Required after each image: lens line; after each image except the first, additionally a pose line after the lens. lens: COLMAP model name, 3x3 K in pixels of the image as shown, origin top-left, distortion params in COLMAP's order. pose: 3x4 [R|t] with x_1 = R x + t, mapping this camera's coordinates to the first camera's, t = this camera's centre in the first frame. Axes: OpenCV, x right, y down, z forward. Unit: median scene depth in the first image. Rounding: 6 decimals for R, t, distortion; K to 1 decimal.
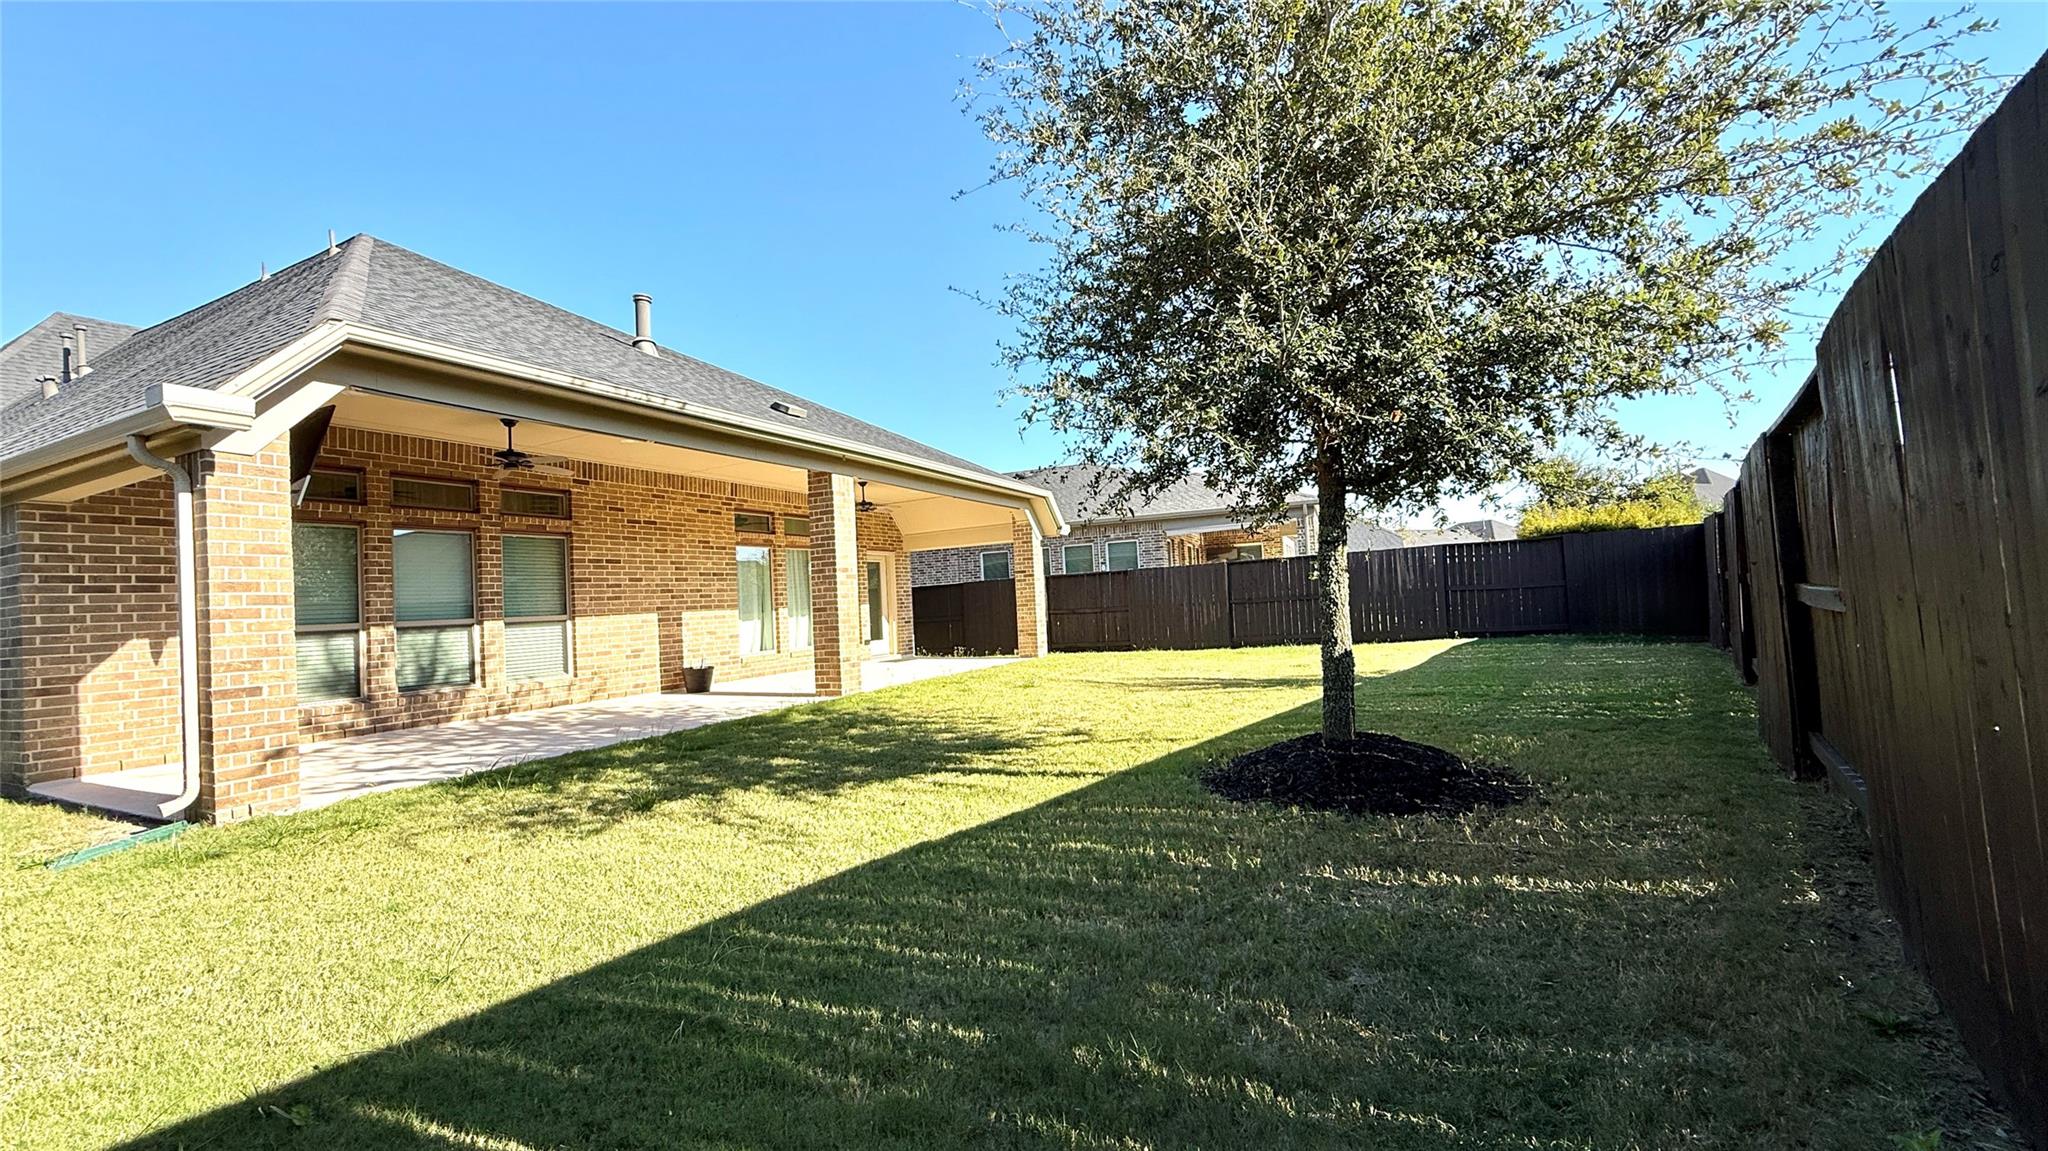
lens RADIAL K [[845.2, 0, 1024.0], [0, 845.2, 575.5], [0, 0, 1]] dist [0.000474, 0.000057]
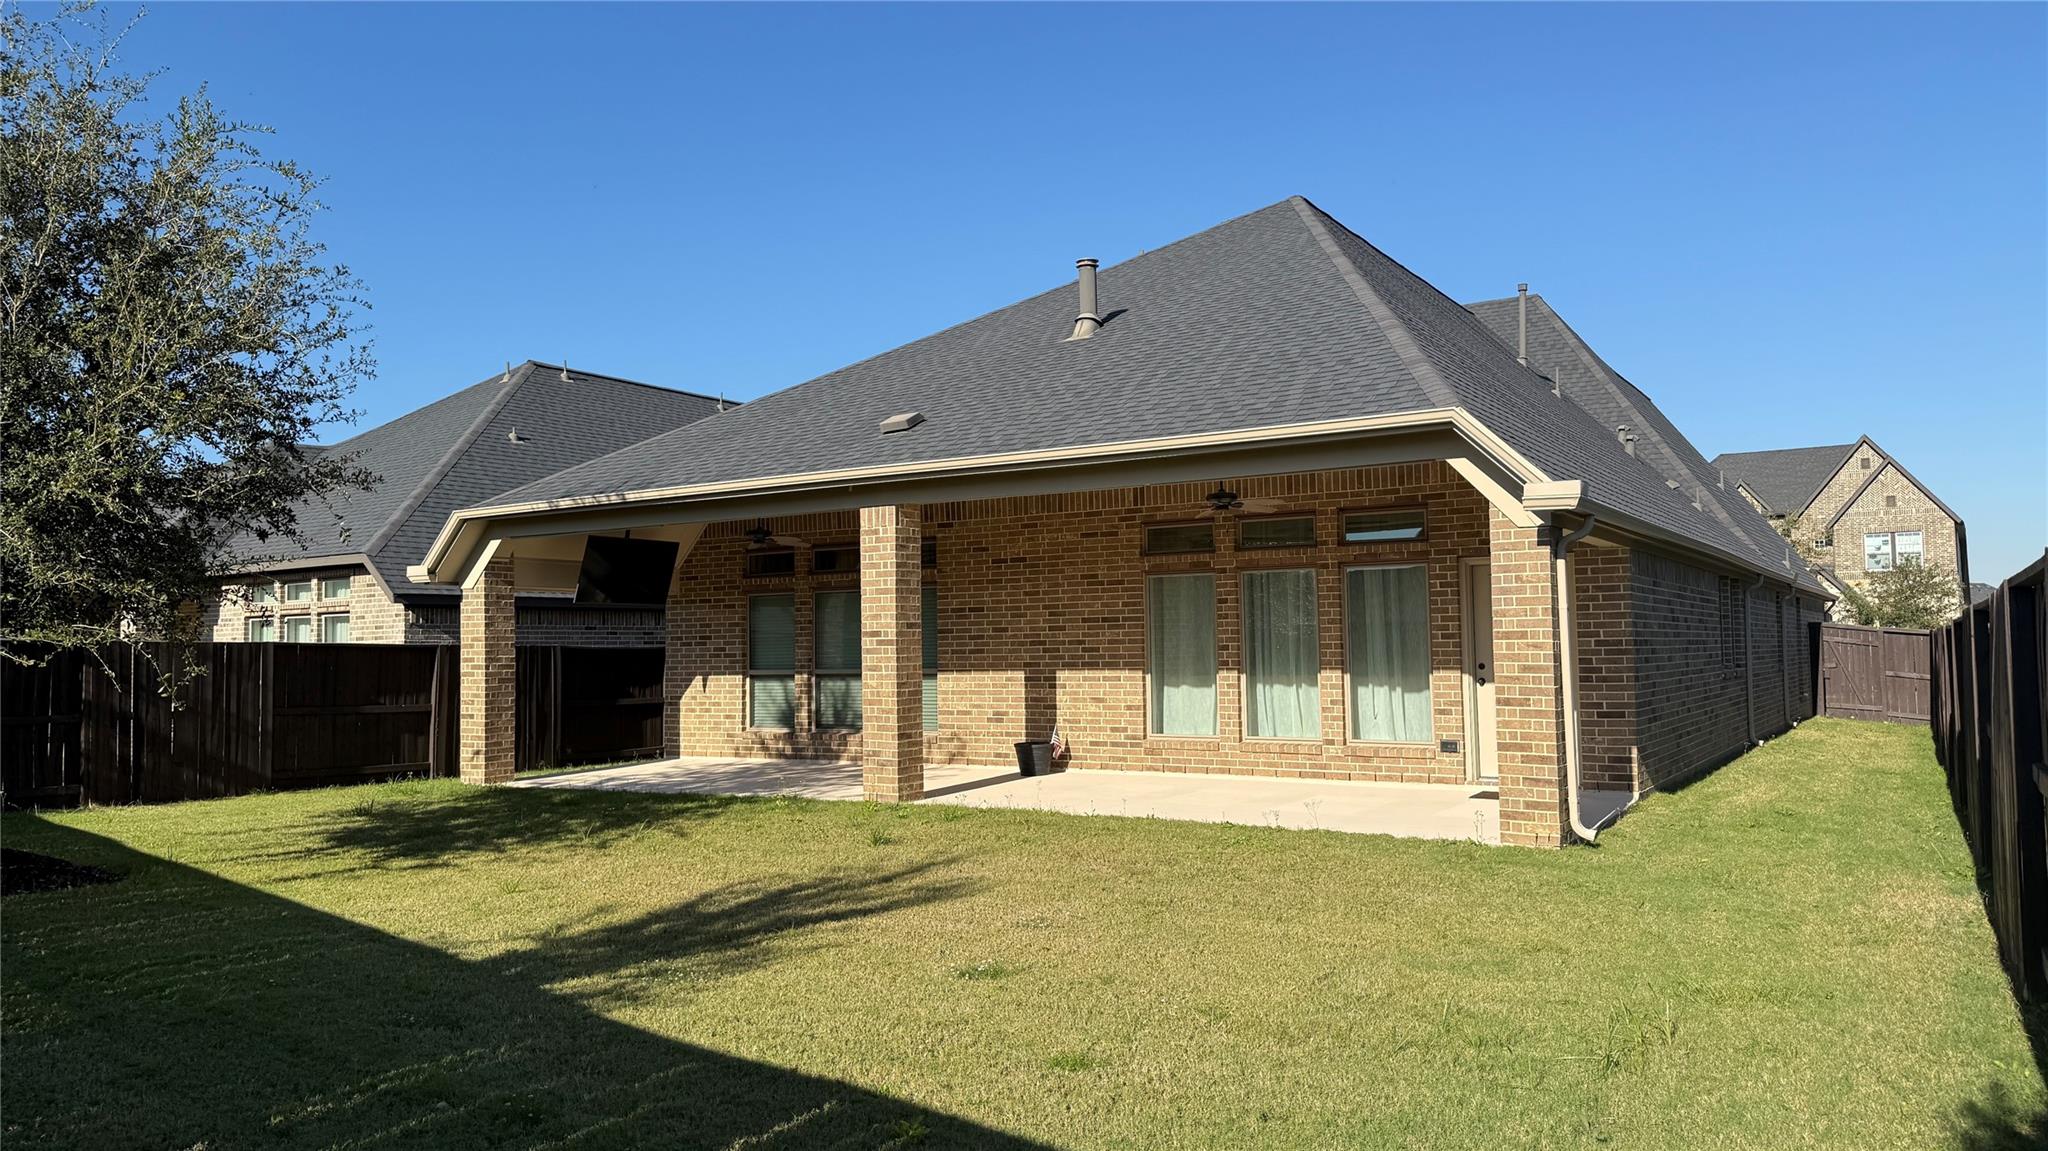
lens RADIAL K [[1457.1, 0, 1024.0], [0, 1457.1, 575.5], [0, 0, 1]] dist [0.099214, -0.131592]
pose [[-0.126386, 0.003947, -0.991973, 1.052234], [0.054808, 0.998492, -0.003011, -0.046539], [0.990466, -0.054749, -0.126411, 1.292089]]
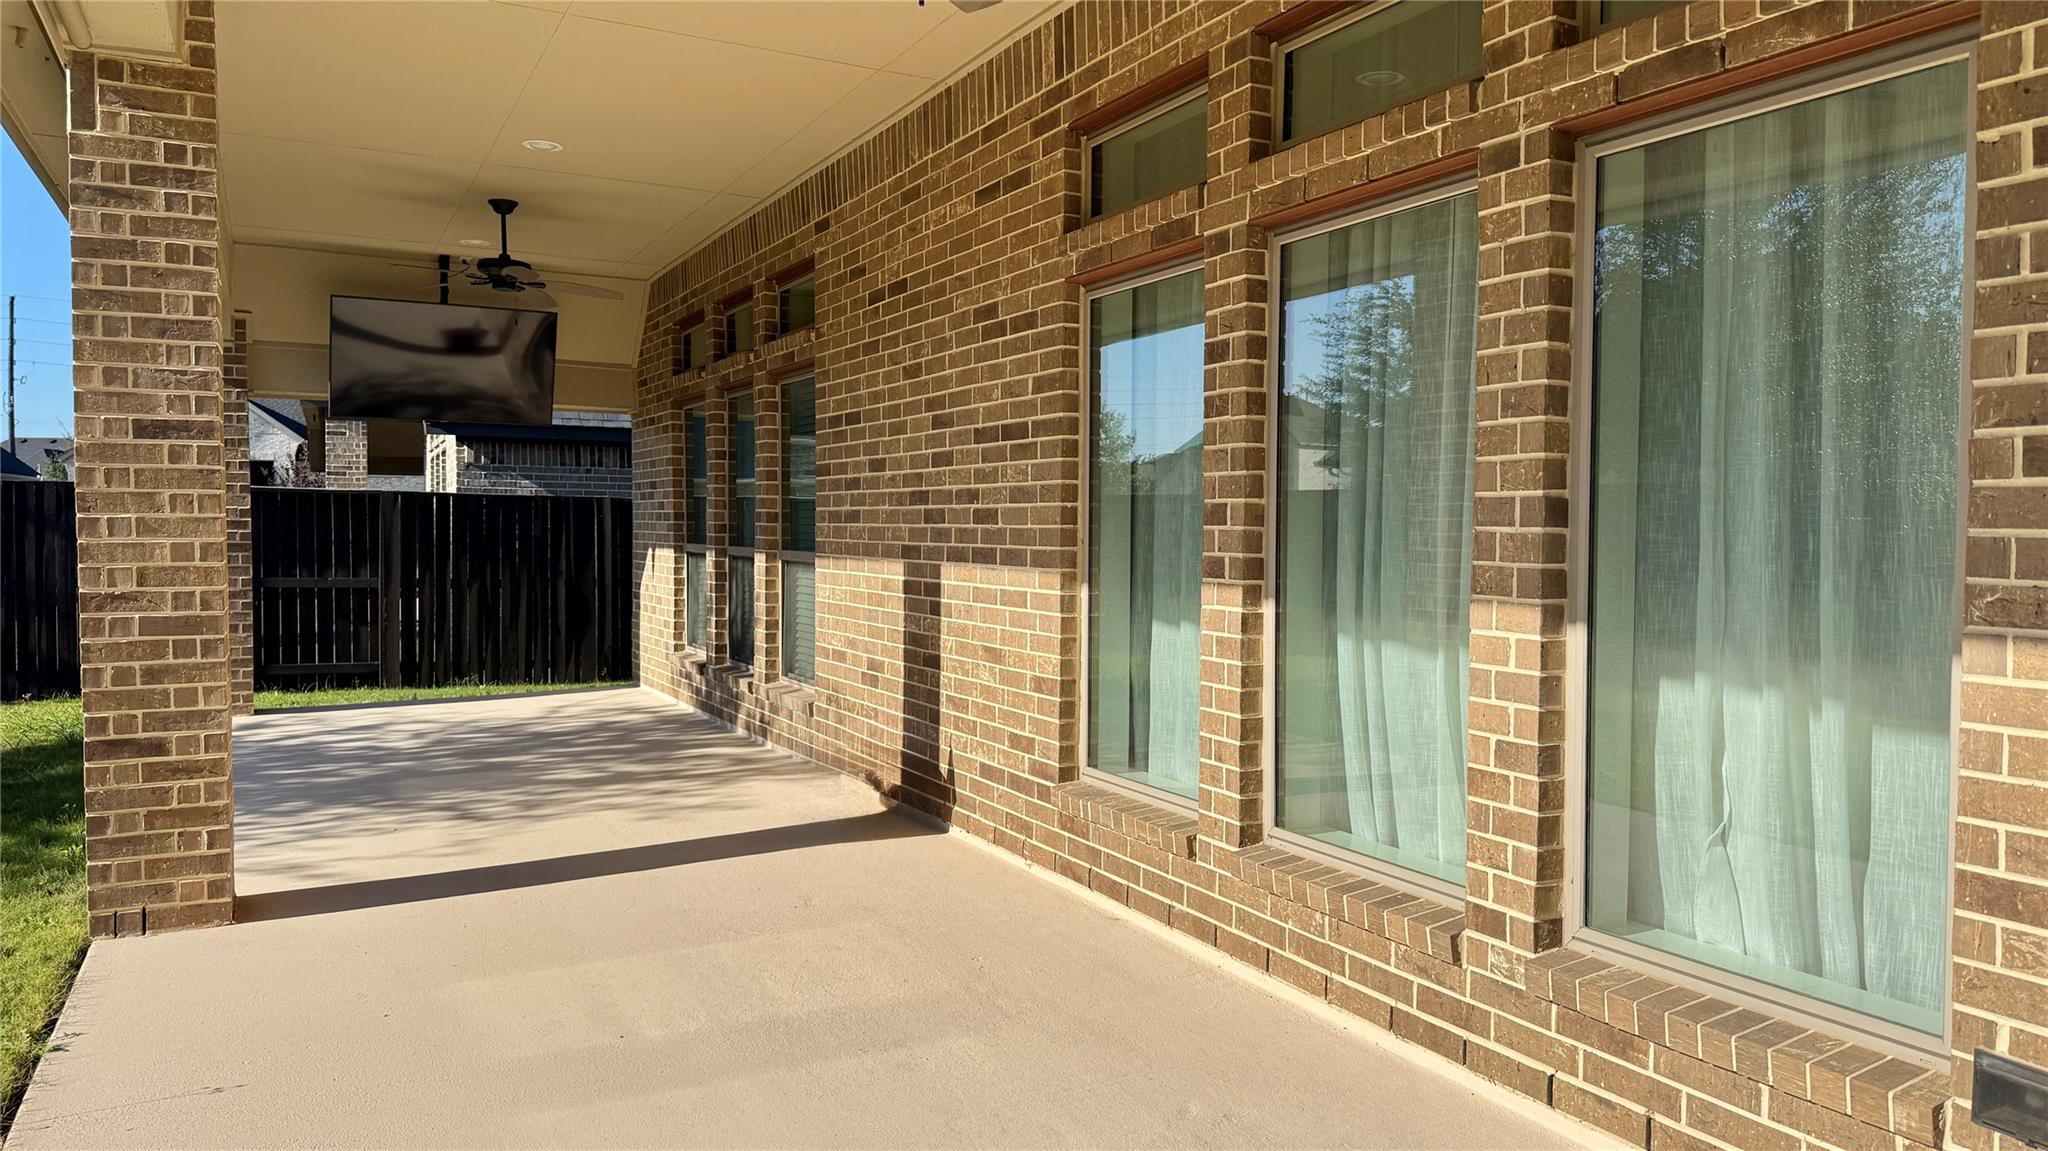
lens RADIAL K [[1438.8, 0, 1024.0], [0, 1438.8, 575.5], [0, 0, 1]] dist [0.165009, -0.227173]
pose [[-0.614719, 0.068938, -0.785728, -0.023063], [0.044391, 0.997618, 0.052799, 0.023176], [0.787496, -0.002423, -0.616315, 1.509847]]
